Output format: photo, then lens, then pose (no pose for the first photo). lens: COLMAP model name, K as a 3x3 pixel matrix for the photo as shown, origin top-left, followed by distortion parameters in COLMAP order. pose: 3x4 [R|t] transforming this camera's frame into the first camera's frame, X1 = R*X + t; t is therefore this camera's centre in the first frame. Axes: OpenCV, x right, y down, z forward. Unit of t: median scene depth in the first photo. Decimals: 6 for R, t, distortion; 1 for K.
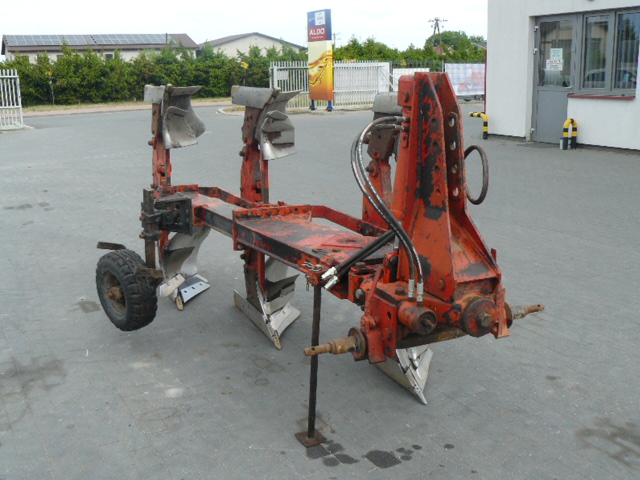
lens RADIAL K [[692.7, 0, 308.6], [0, 692.7, 239.3], [0, 0, 1]] dist [-0.165580, 0.159711]
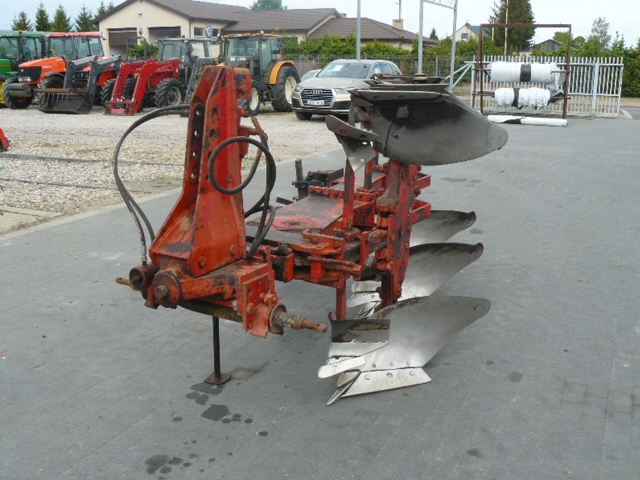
lens RADIAL K [[692.7, 0, 308.6], [0, 692.7, 239.3], [0, 0, 1]] dist [-0.165580, 0.159711]
pose [[0.579454, 0.222049, -0.784173, 0.717067], [-0.207543, 0.970652, 0.121492, -0.085257], [0.788136, 0.092351, 0.608533, 0.292079]]
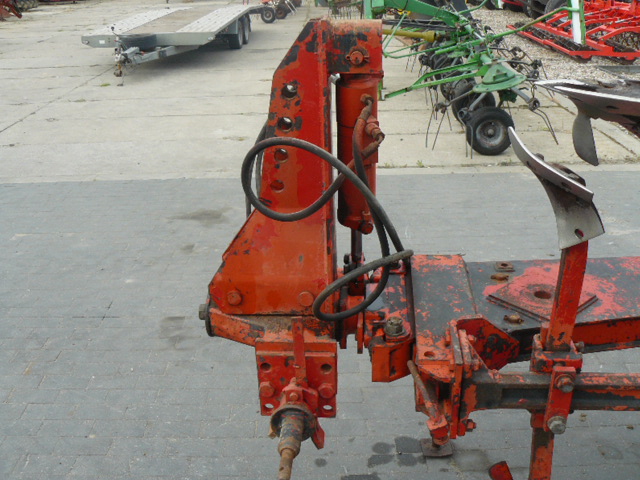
lens RADIAL K [[693.2, 0, 317.6], [0, 693.2, 225.7], [0, 0, 1]] dist [-0.173646, 0.191073]
pose [[-0.476902, 0.352670, -0.805101, 0.486990], [-0.178571, 0.857996, 0.481617, -0.239449], [0.860626, 0.373452, -0.346203, 0.796465]]
